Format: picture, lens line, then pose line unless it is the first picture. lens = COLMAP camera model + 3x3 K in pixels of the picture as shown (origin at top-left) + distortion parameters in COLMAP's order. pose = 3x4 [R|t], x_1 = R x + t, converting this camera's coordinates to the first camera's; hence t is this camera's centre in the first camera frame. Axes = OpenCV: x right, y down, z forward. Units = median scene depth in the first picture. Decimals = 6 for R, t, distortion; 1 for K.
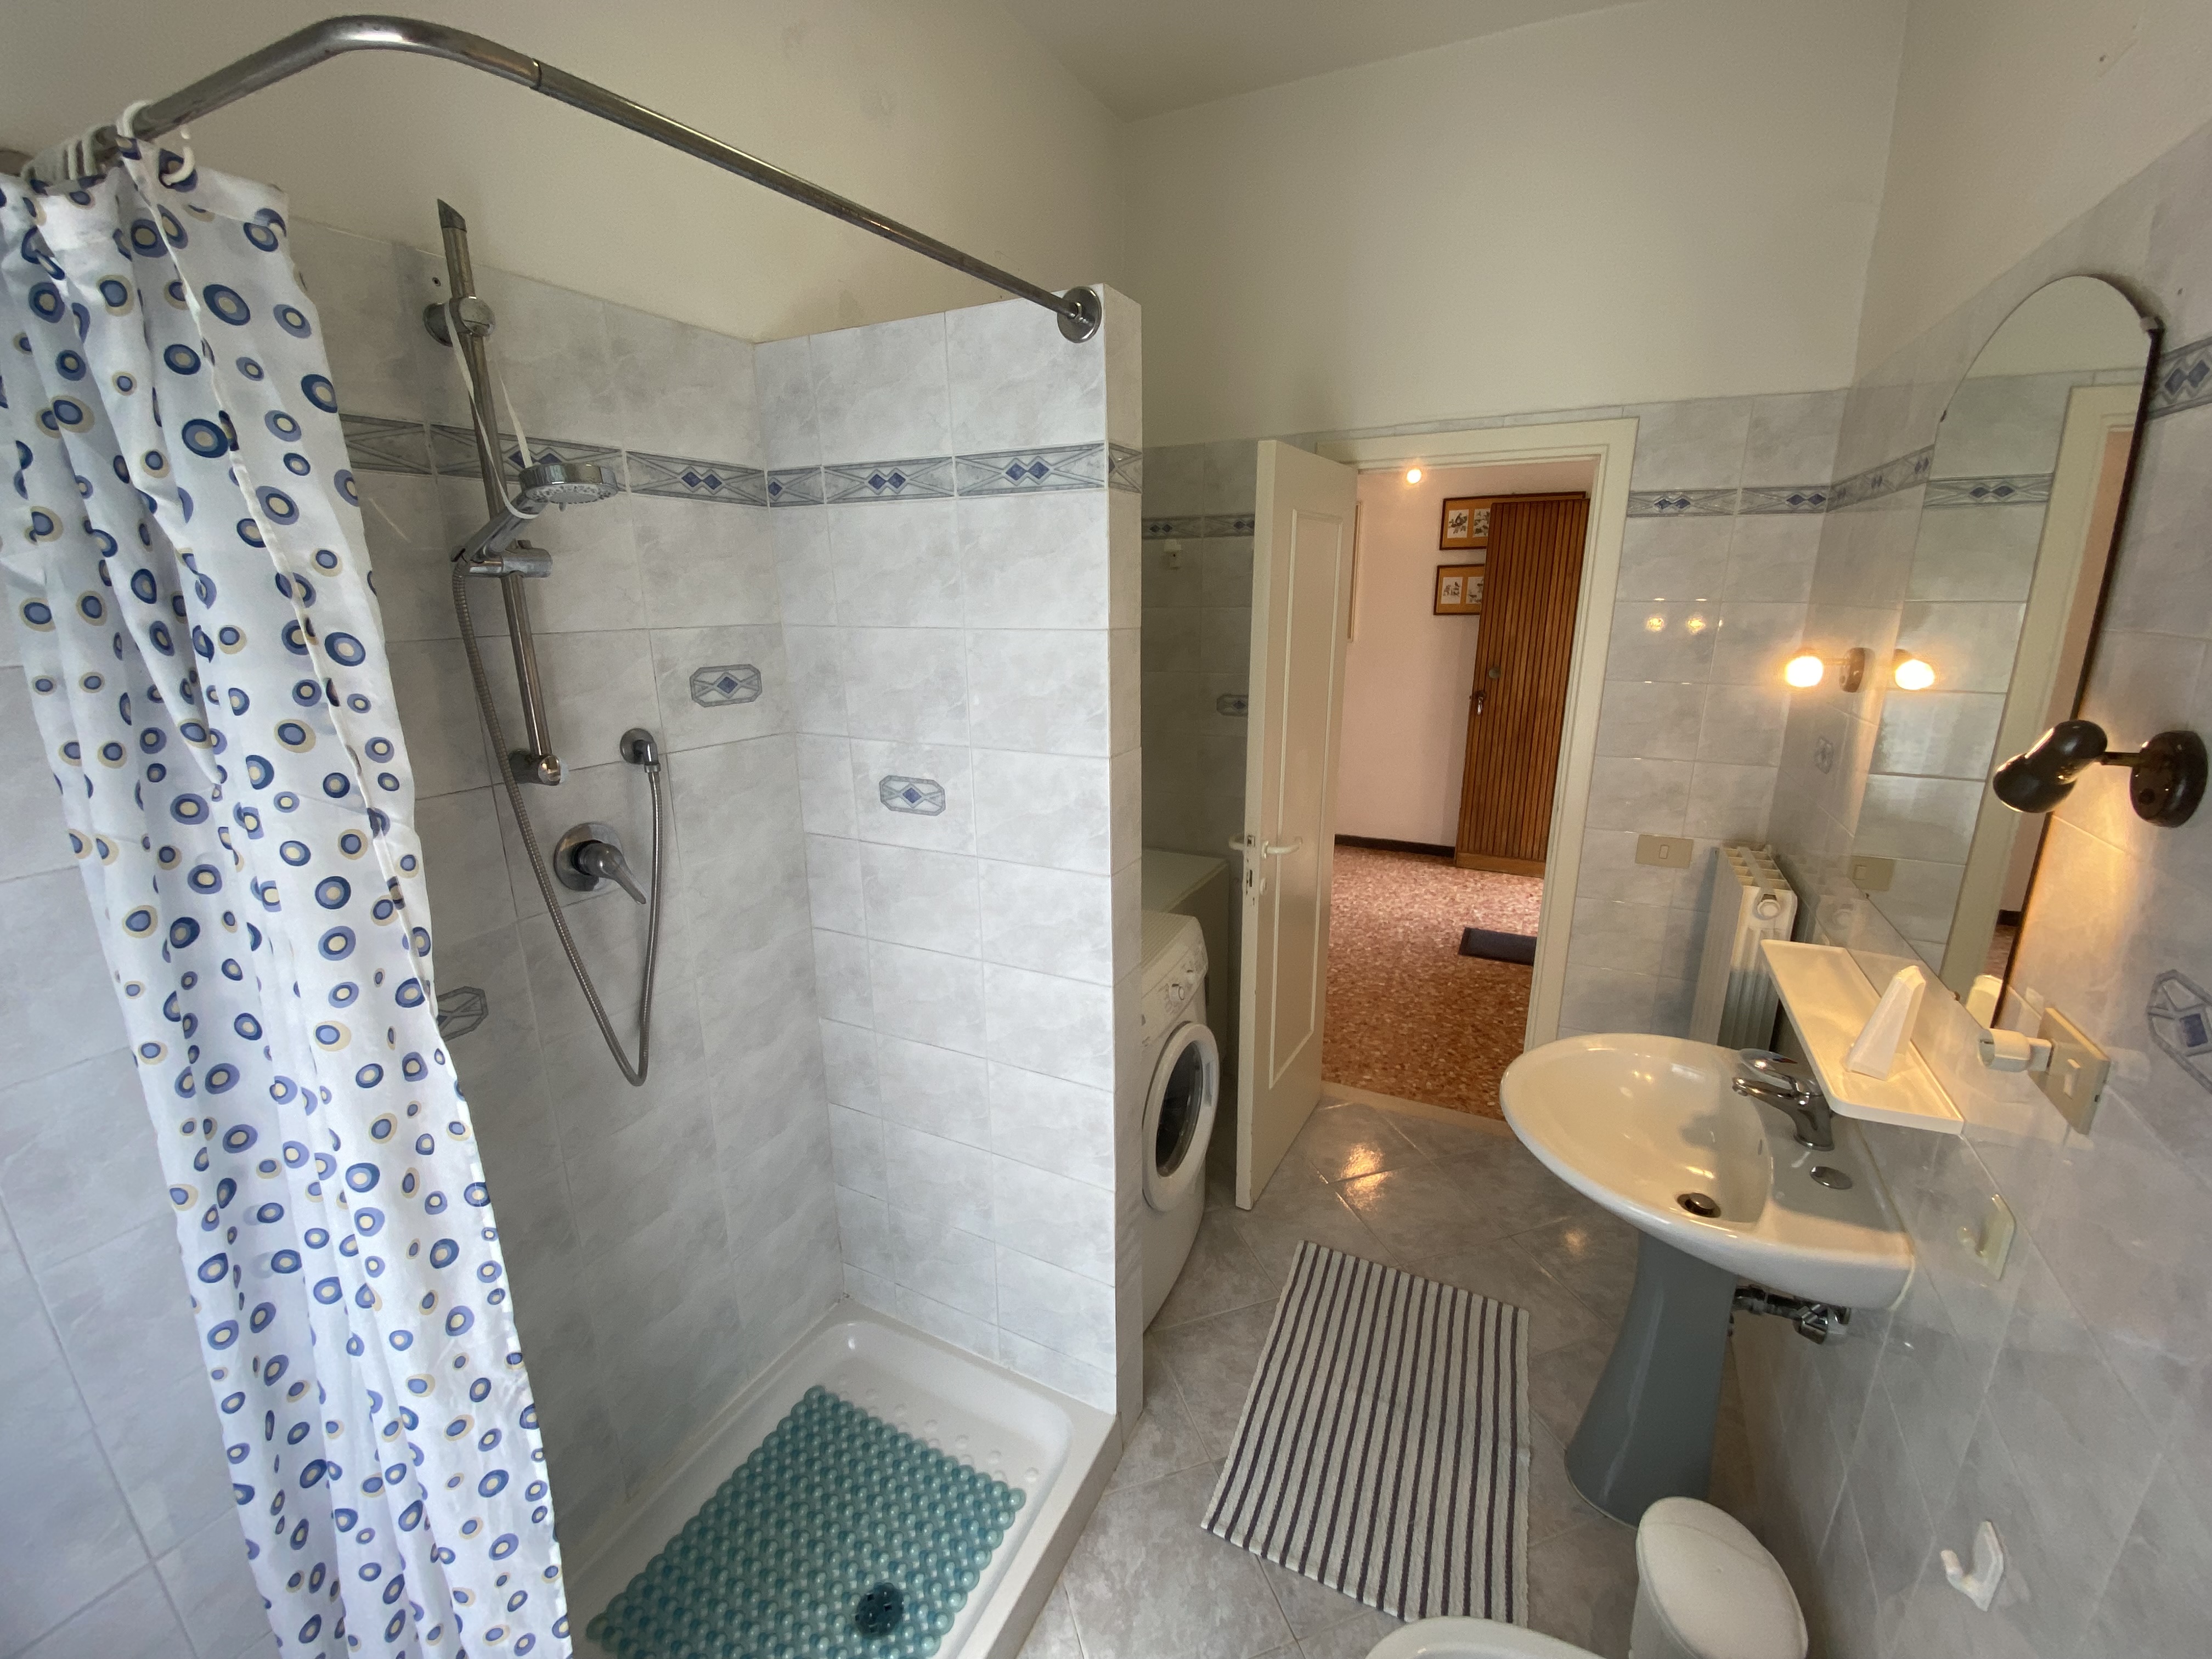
lens RADIAL K [[889.7, 0, 1108.6], [0, 889.7, 825.3], [0, 0, 1]] dist [0.017147, -0.019933]
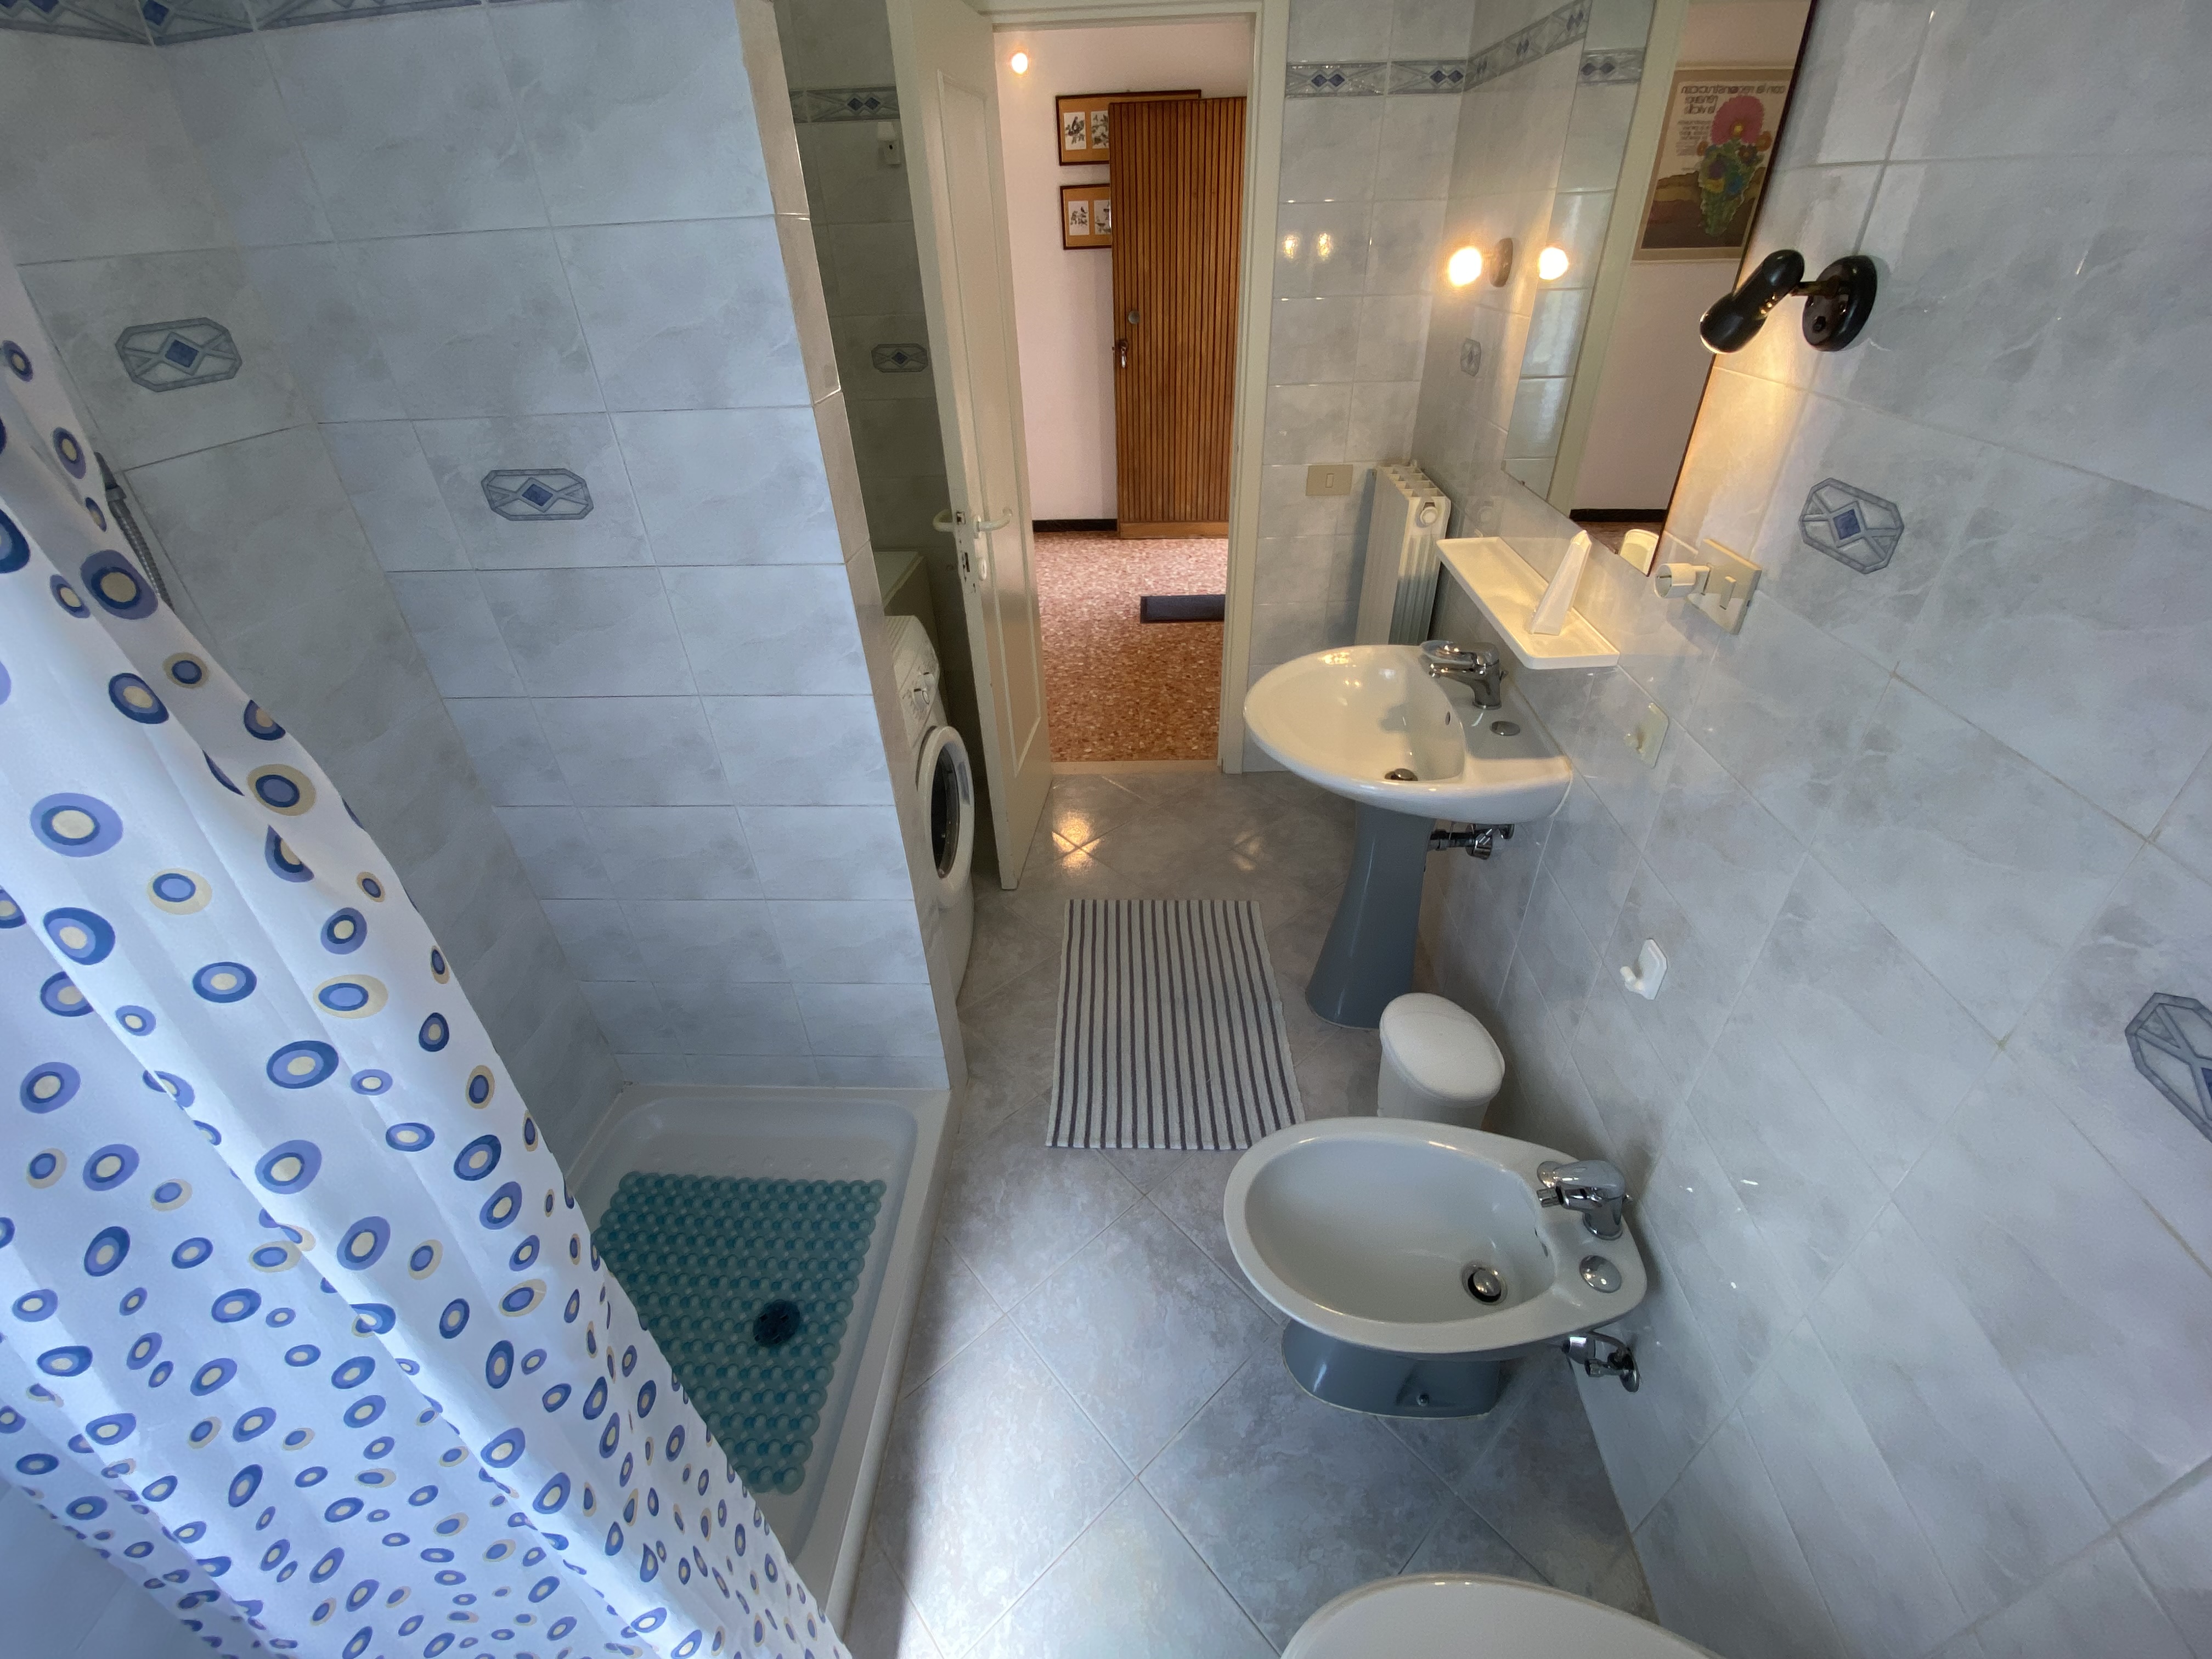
lens RADIAL K [[878.1, 0, 1106.0], [0, 878.1, 829.5], [0, 0, 1]] dist [0.036498, -0.032790]
pose [[0.913315, -0.243030, 0.326791, -0.092216], [0.127010, 0.932380, 0.338432, 0.035167], [-0.386943, -0.267589, 0.882424, 0.079477]]
